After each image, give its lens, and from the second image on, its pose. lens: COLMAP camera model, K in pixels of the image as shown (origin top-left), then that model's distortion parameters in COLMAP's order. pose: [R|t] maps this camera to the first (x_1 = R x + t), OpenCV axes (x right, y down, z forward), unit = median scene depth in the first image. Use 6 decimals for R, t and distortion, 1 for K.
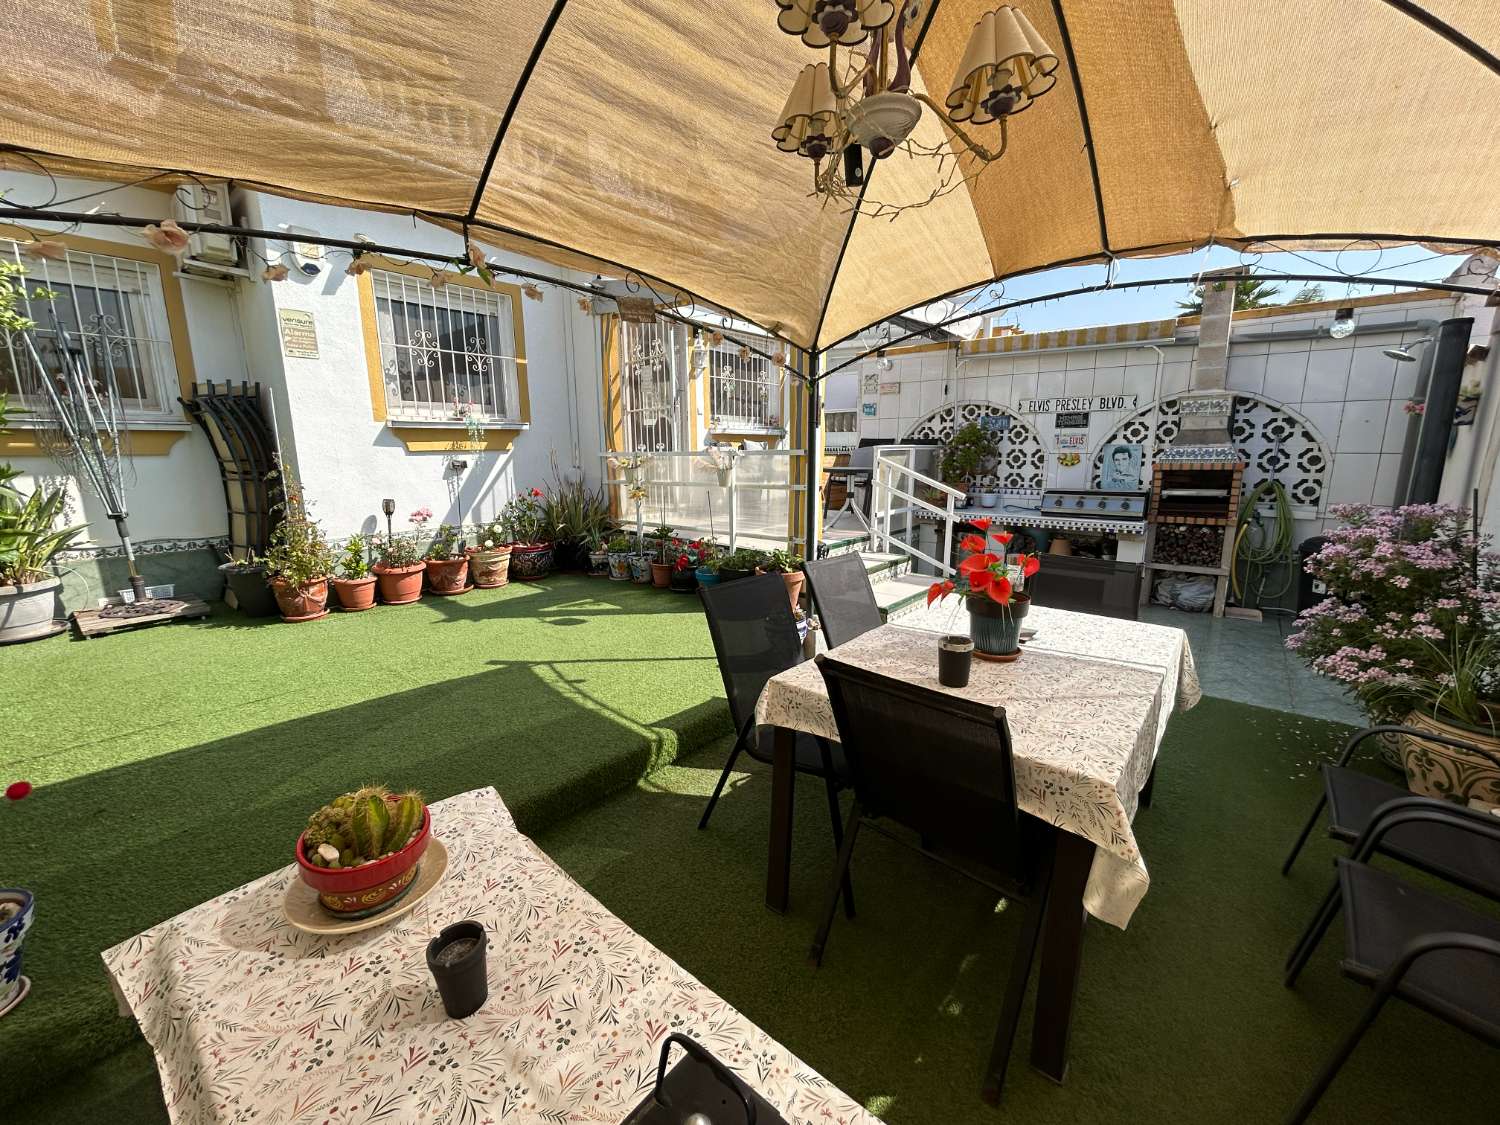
lens RADIAL K [[605.6, 0, 749.2], [0, 605.6, 565.1], [0, 0, 1]] dist [-0.000707, 0.000115]
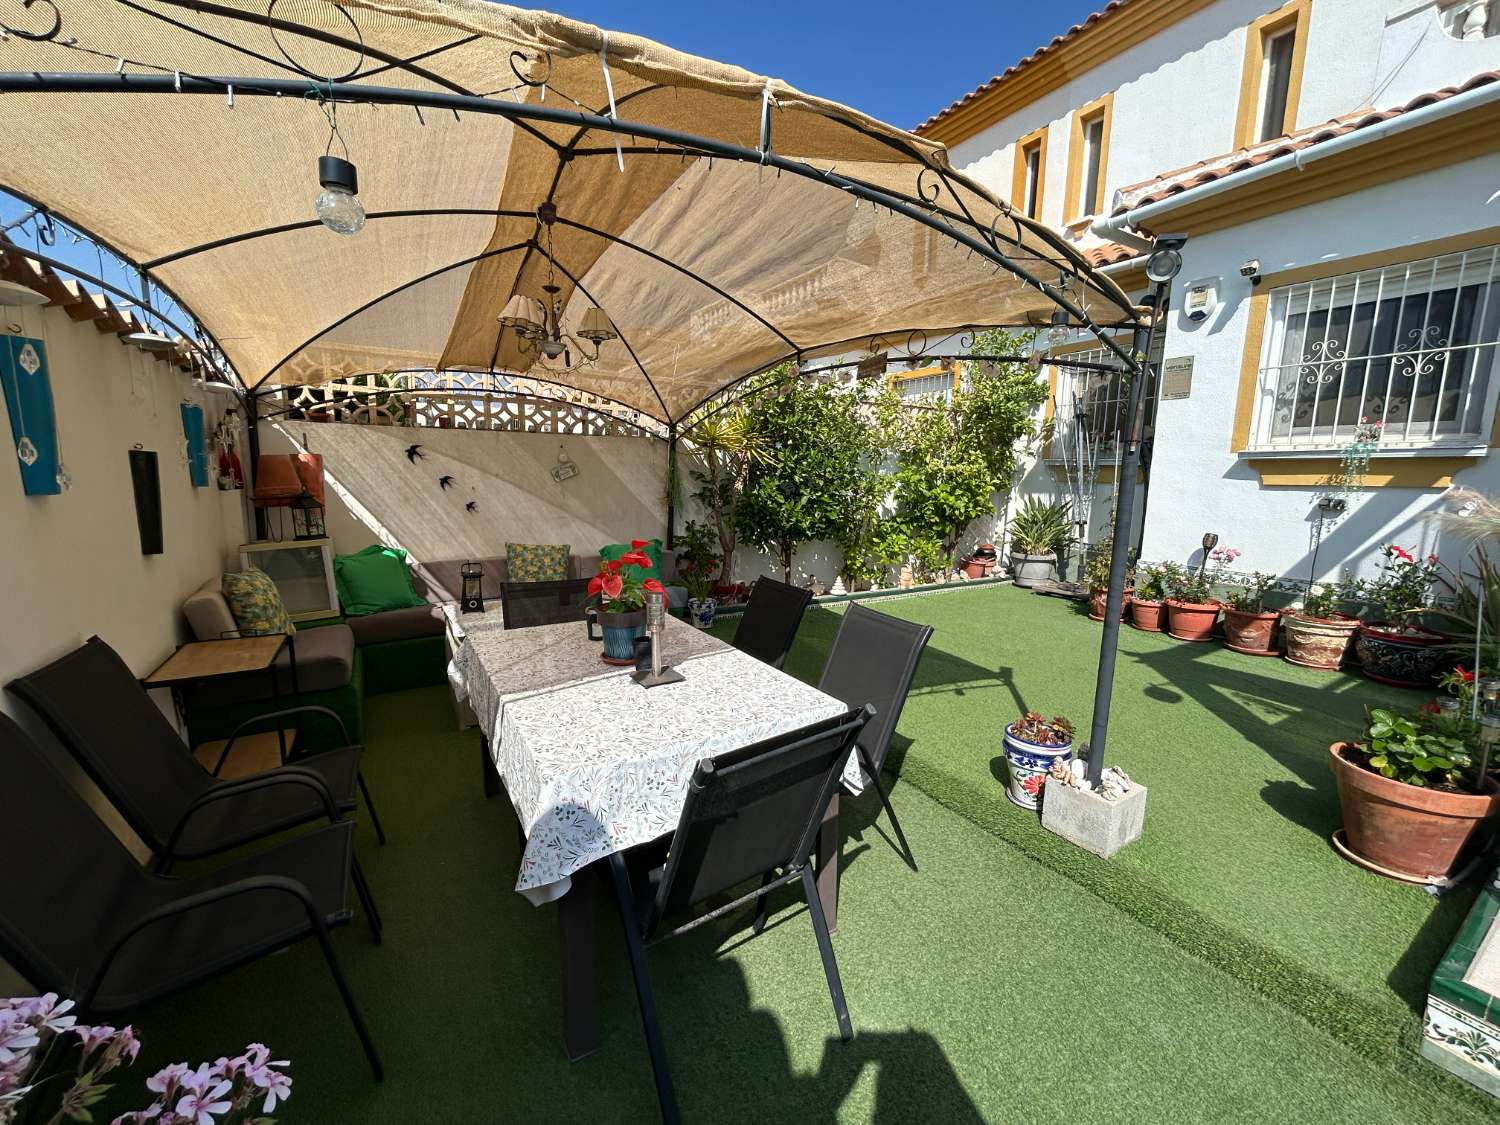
lens RADIAL K [[605.6, 0, 748.6], [0, 605.6, 565.9], [0, 0, 1]] dist [-0.000707, 0.000115]
pose [[-0.321808, 0.145217, -0.935602, 0.500171], [-0.194196, 0.957036, 0.215339, -0.113118], [0.926676, 0.250988, -0.279781, 0.548512]]
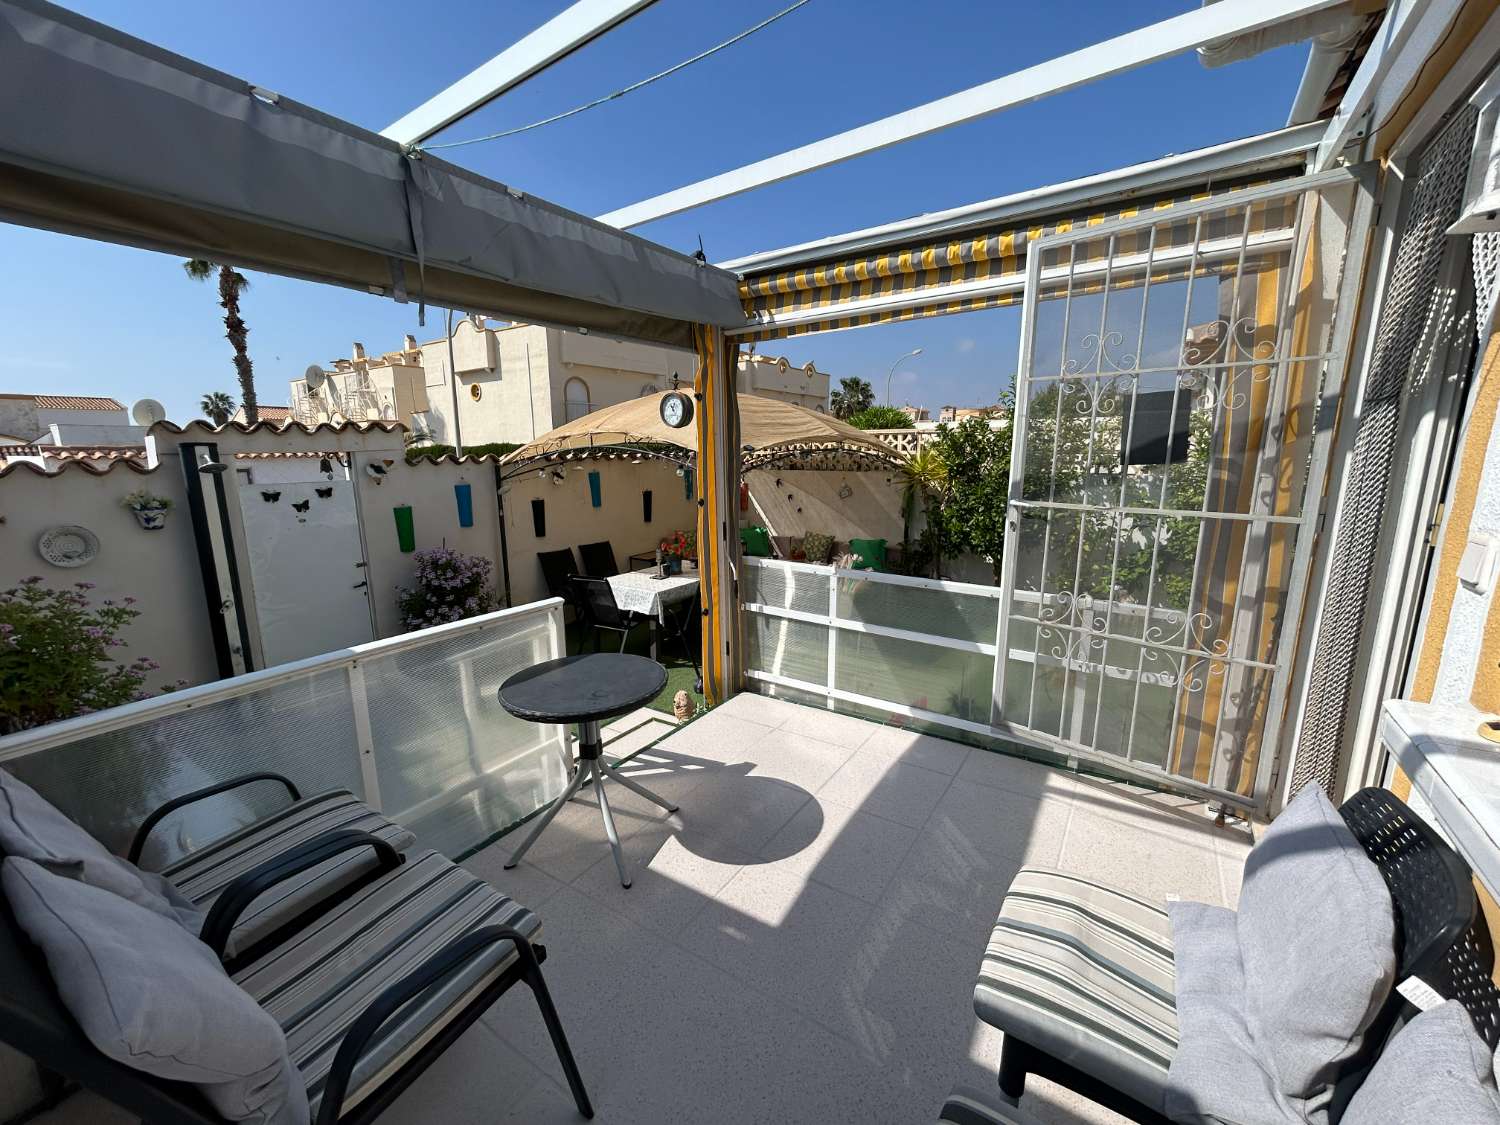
lens RADIAL K [[605.6, 0, 743.4], [0, 605.6, 568.5], [0, 0, 1]] dist [-0.000707, 0.000115]
pose [[-0.996154, 0.031028, -0.081943, 0.108281], [-0.001957, 0.927090, 0.374834, -0.395519], [0.087599, 0.373552, -0.923464, 1.463200]]
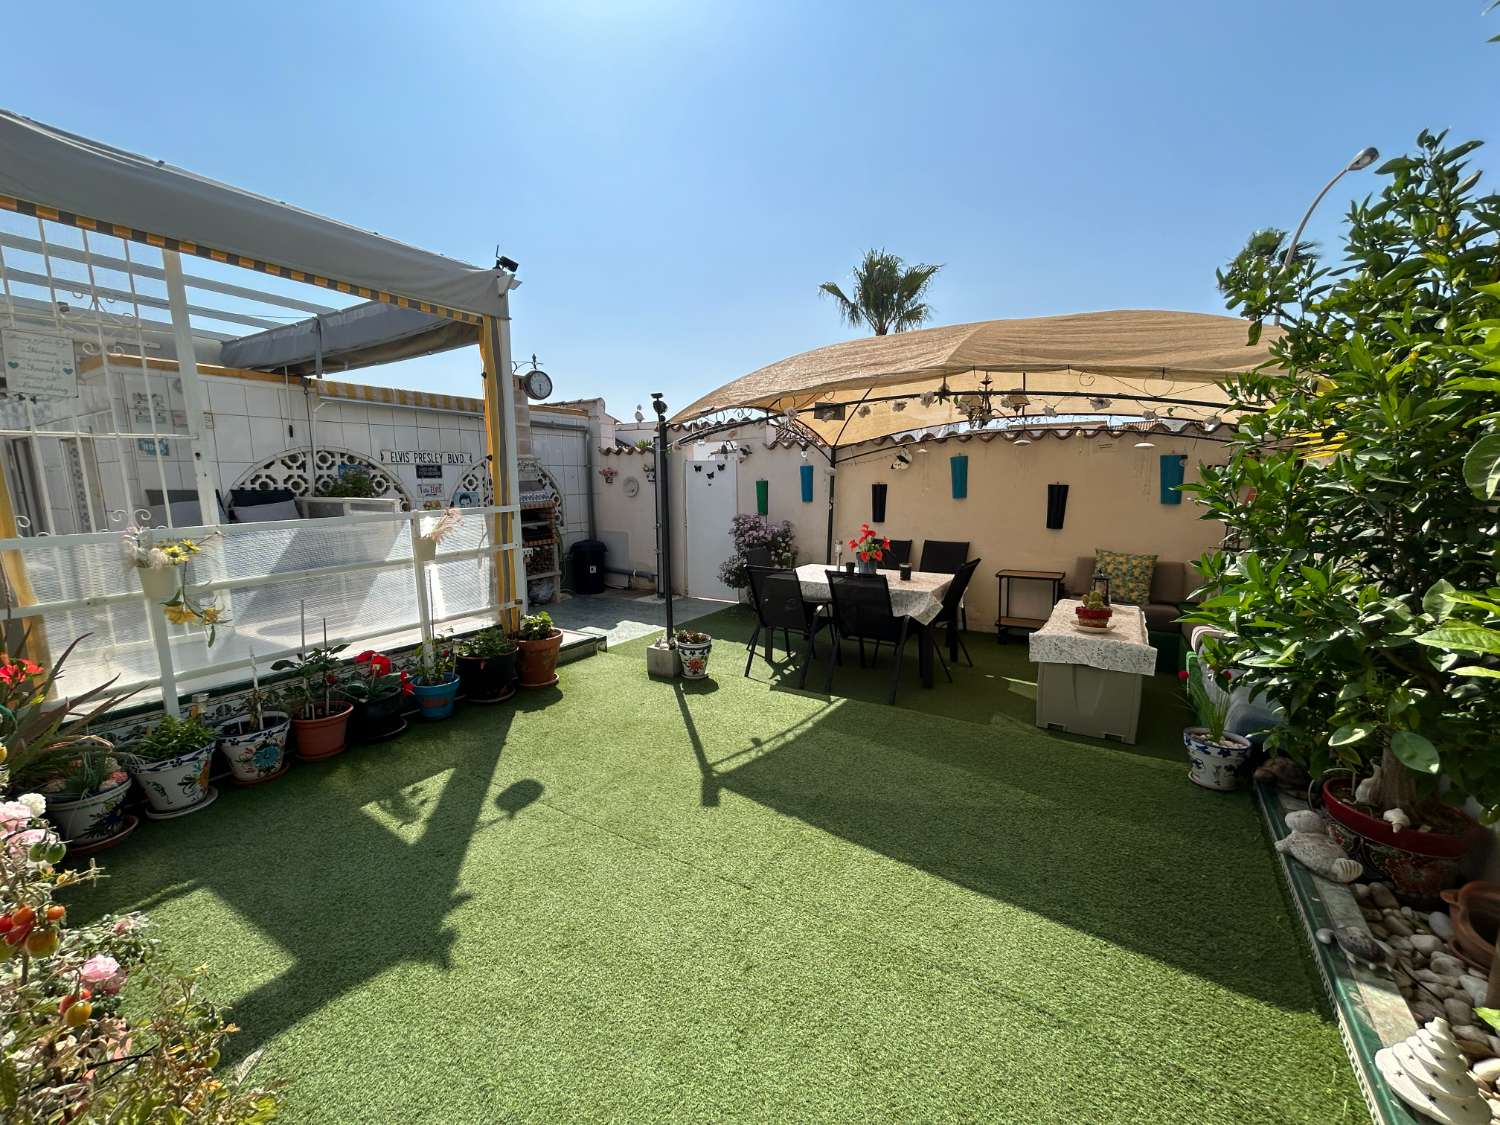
lens RADIAL K [[605.6, 0, 749.9], [0, 605.6, 561.7], [0, 0, 1]] dist [-0.000707, 0.000115]
pose [[-0.142770, -0.134052, 0.980636, -0.744489], [0.197855, 0.966922, 0.160983, -0.155814], [-0.969778, 0.217008, -0.111525, 0.646711]]
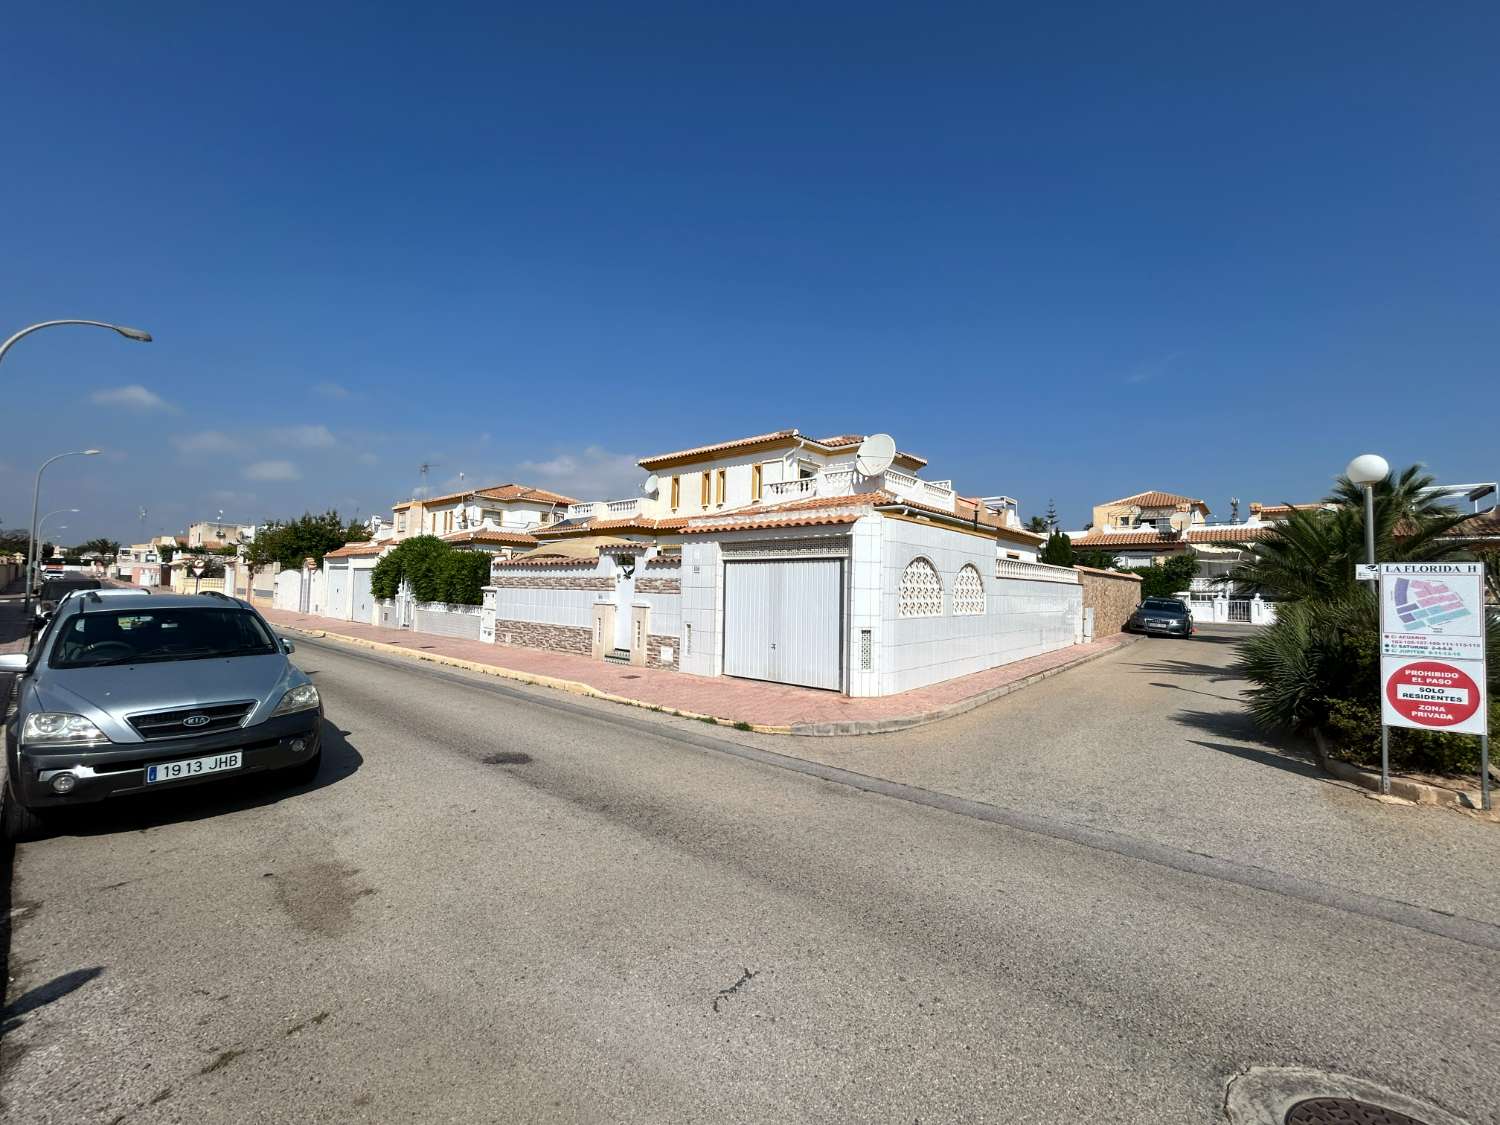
lens RADIAL K [[605.6, 0, 753.6], [0, 605.6, 560.7], [0, 0, 1]] dist [-0.000707, 0.000115]
pose [[-0.011241, -0.045993, -0.998879, 3.035347], [-0.214775, 0.975738, -0.042510, -0.192031], [0.976599, 0.214056, -0.020846, 1.064052]]
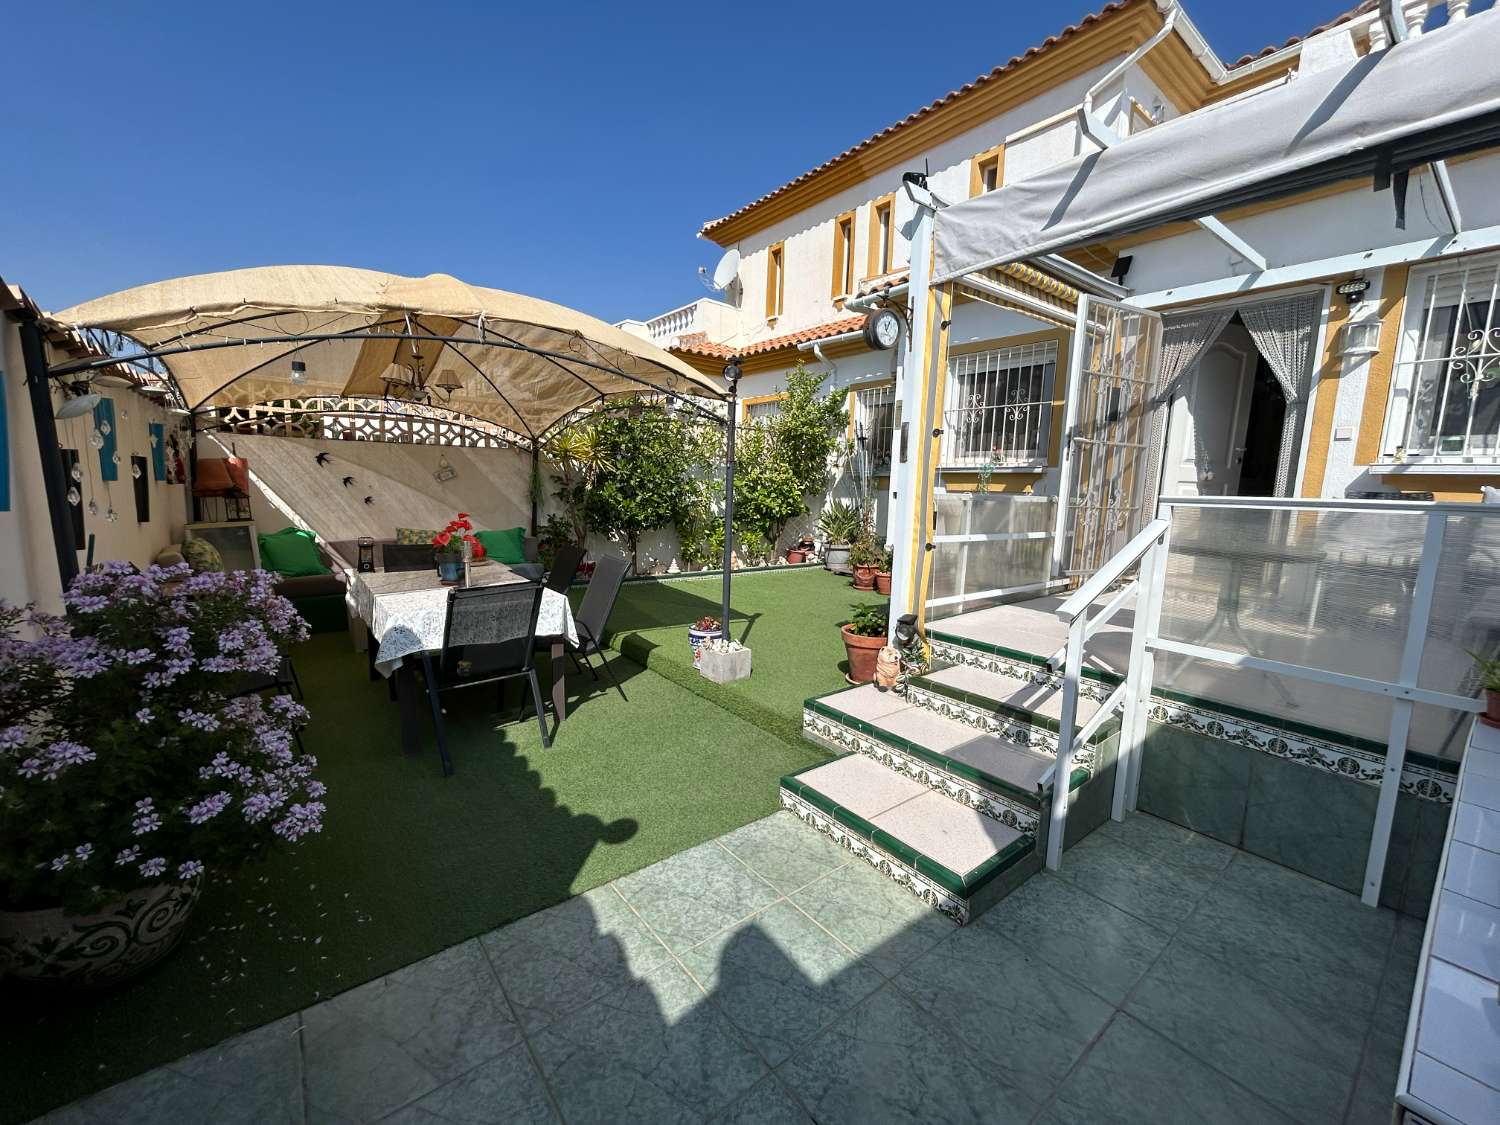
lens RADIAL K [[605.6, 0, 748.6], [0, 605.6, 566.6], [0, 0, 1]] dist [-0.000707, 0.000115]
pose [[-0.213504, 0.134796, -0.967598, 0.758918], [-0.212840, 0.960227, 0.180733, -0.166027], [0.953475, 0.244530, -0.176322, 0.817903]]
